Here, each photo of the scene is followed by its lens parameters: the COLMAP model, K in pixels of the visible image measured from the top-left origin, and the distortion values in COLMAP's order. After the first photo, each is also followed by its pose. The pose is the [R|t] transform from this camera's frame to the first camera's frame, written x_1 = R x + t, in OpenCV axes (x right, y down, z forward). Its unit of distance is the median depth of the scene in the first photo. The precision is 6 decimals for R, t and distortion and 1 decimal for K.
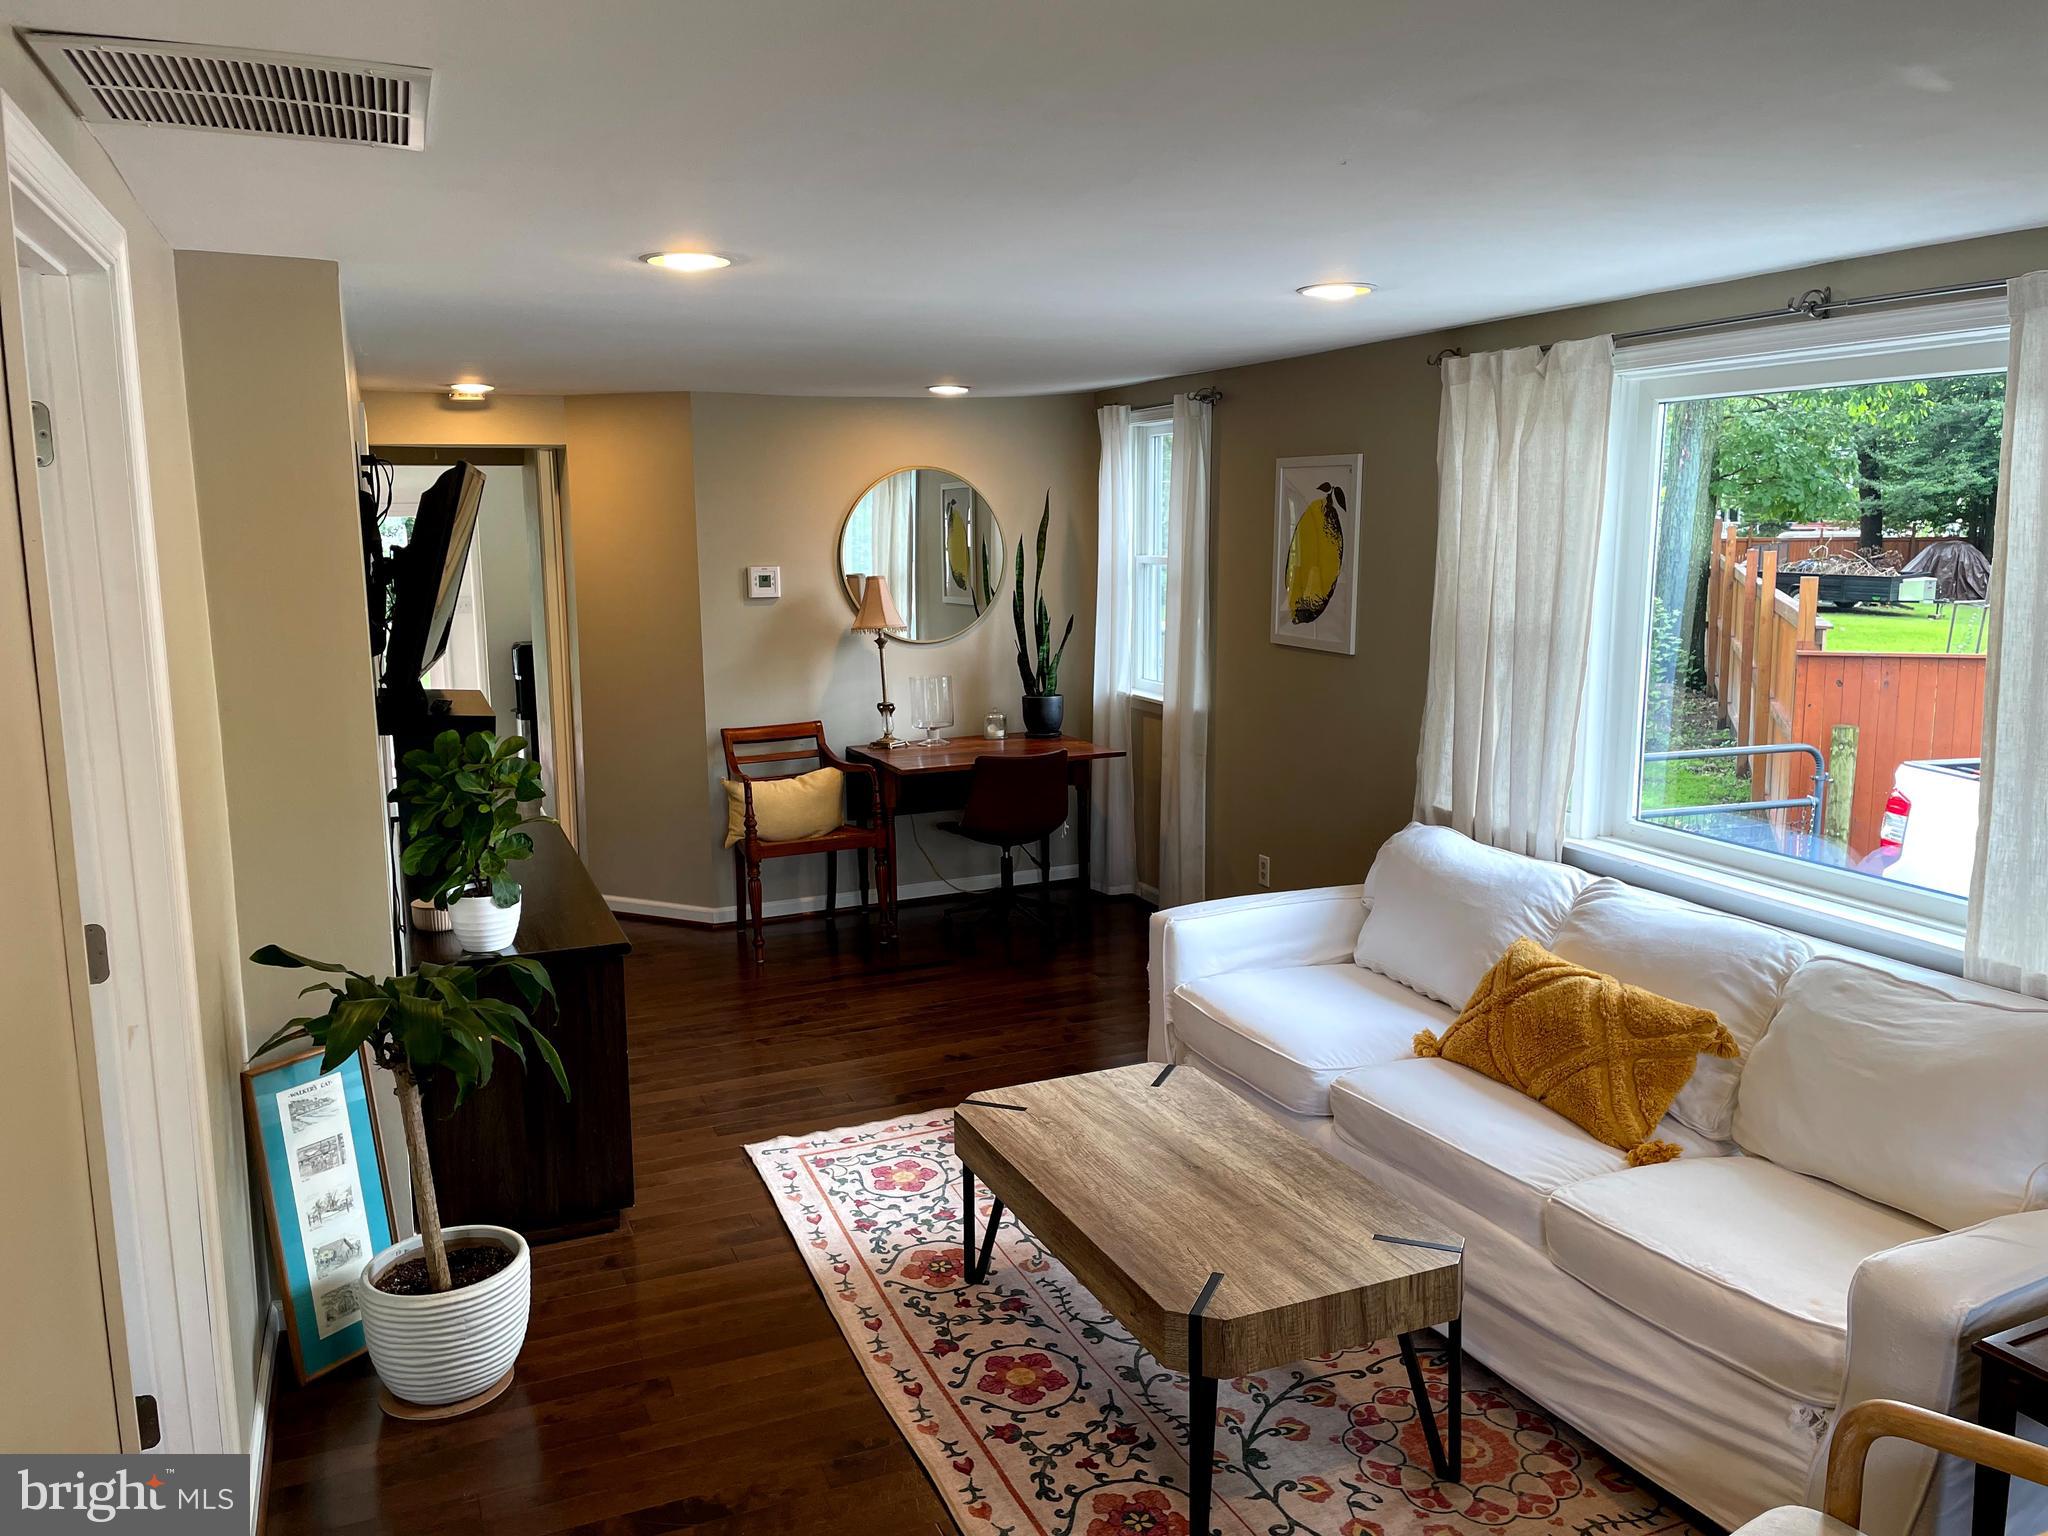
lens RADIAL K [[1528.4, 0, 1024.8], [0, 1528.4, 765.5], [0, 0, 1]] dist [0.007045, -0.003517]
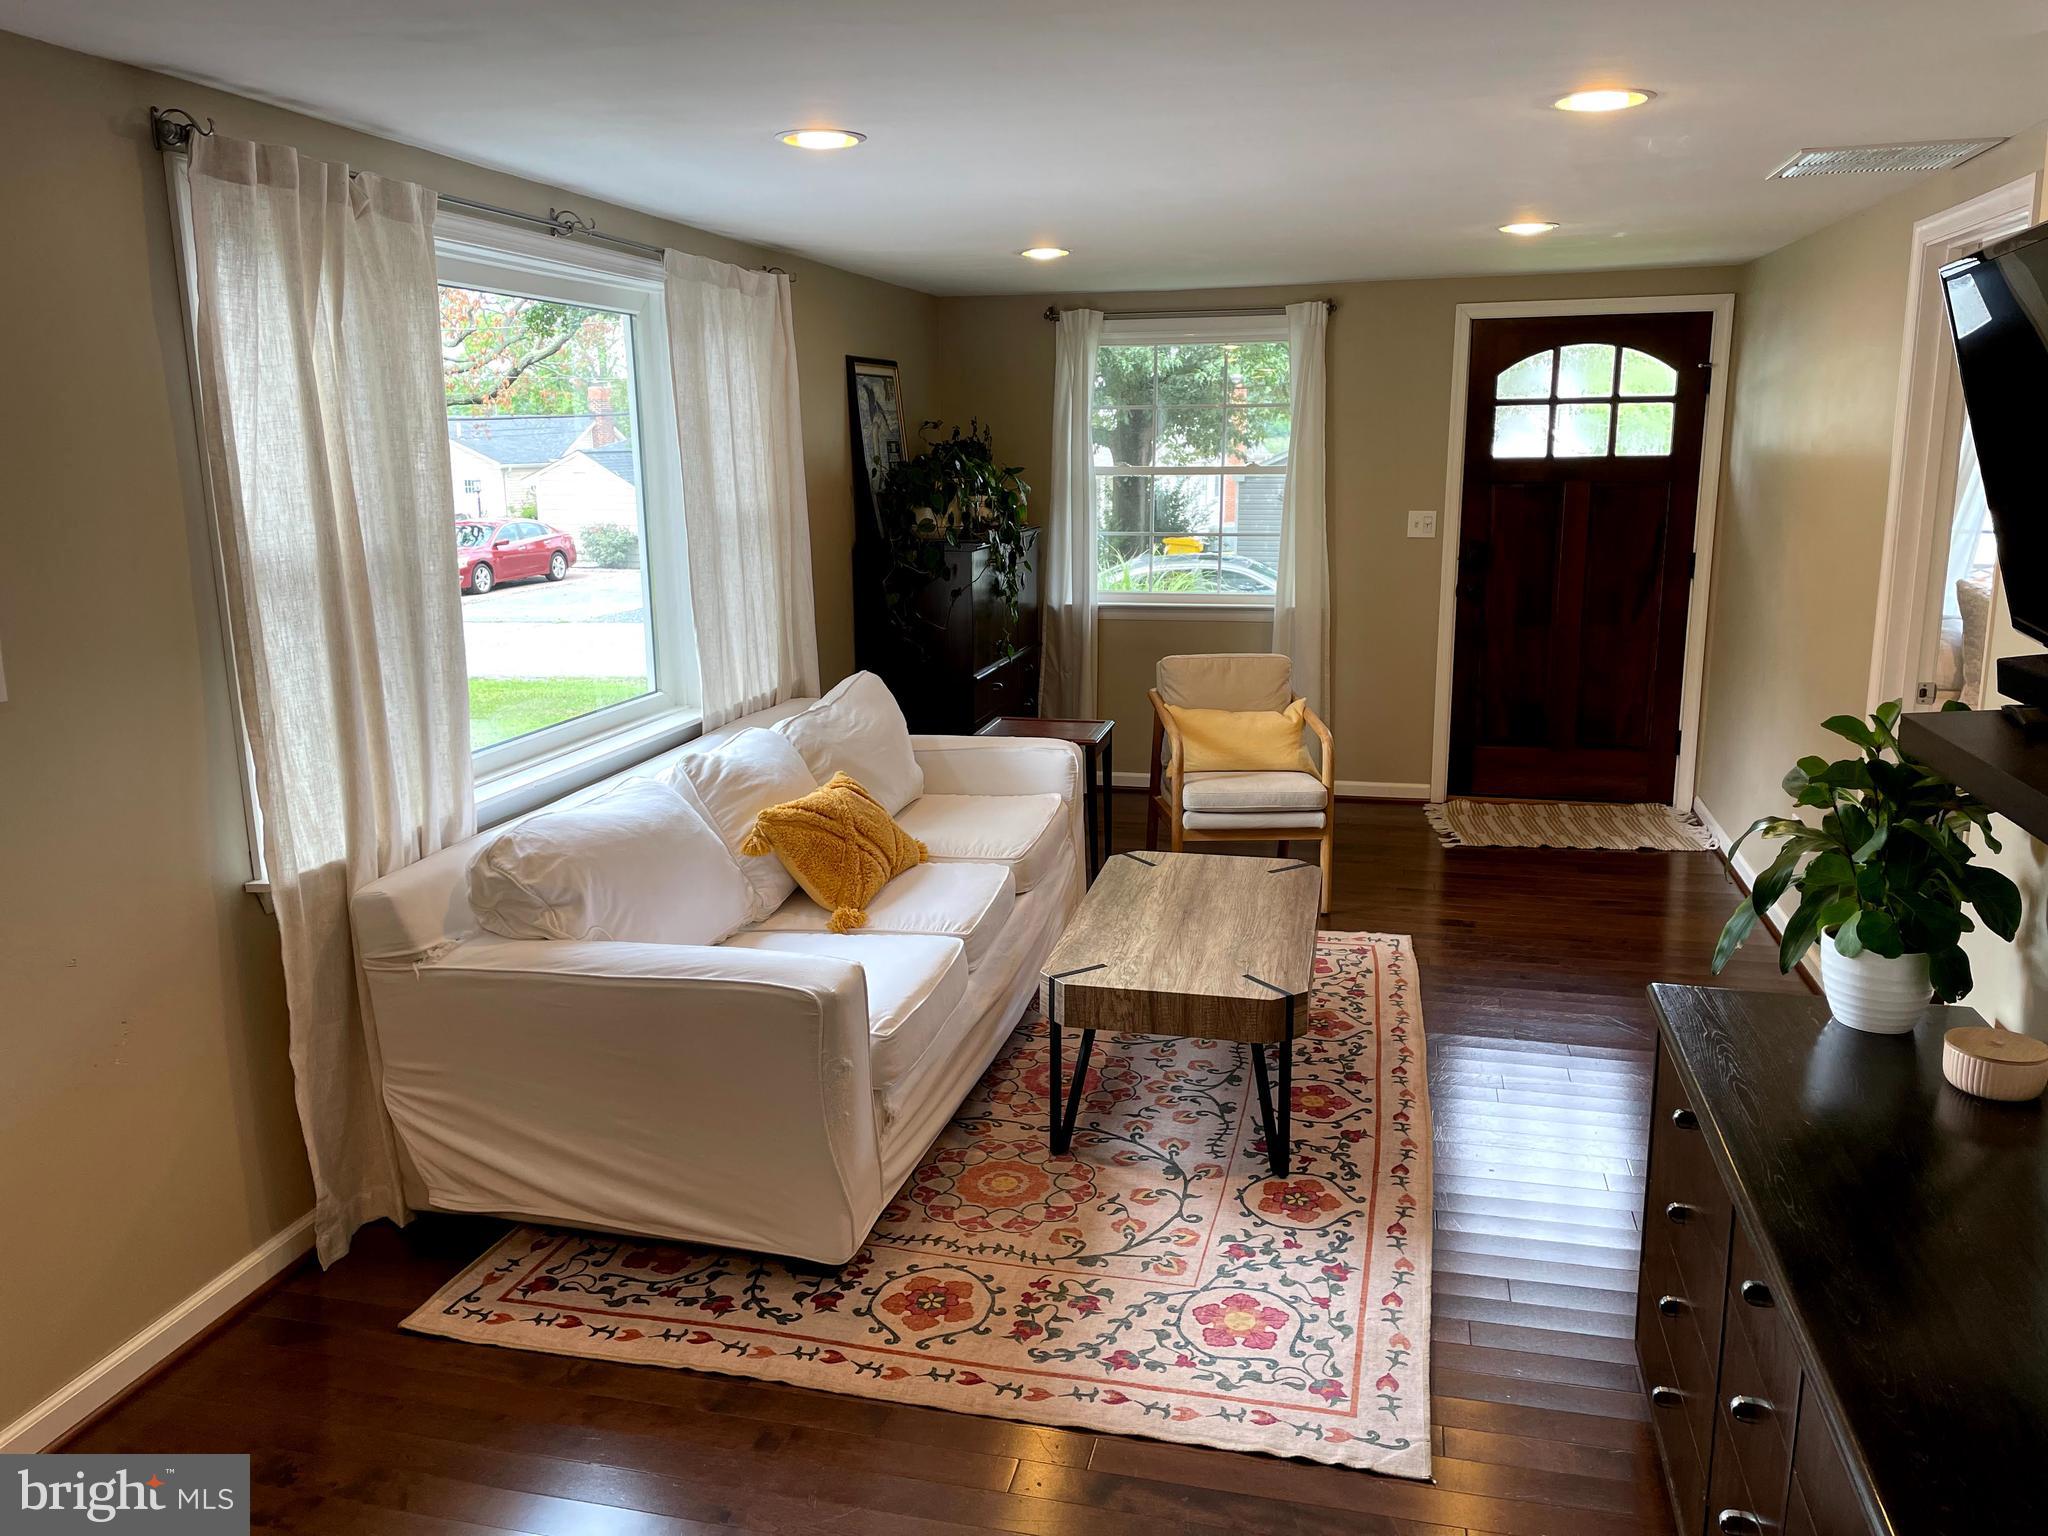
lens RADIAL K [[1528.4, 0, 1022.0], [0, 1528.4, 770.2], [0, 0, 1]] dist [0.007045, -0.003517]
pose [[-0.805489, -0.107267, 0.582823, -0.424430], [0.117291, 0.935169, 0.334217, -0.243279], [-0.580888, 0.337568, -0.740687, 1.652591]]
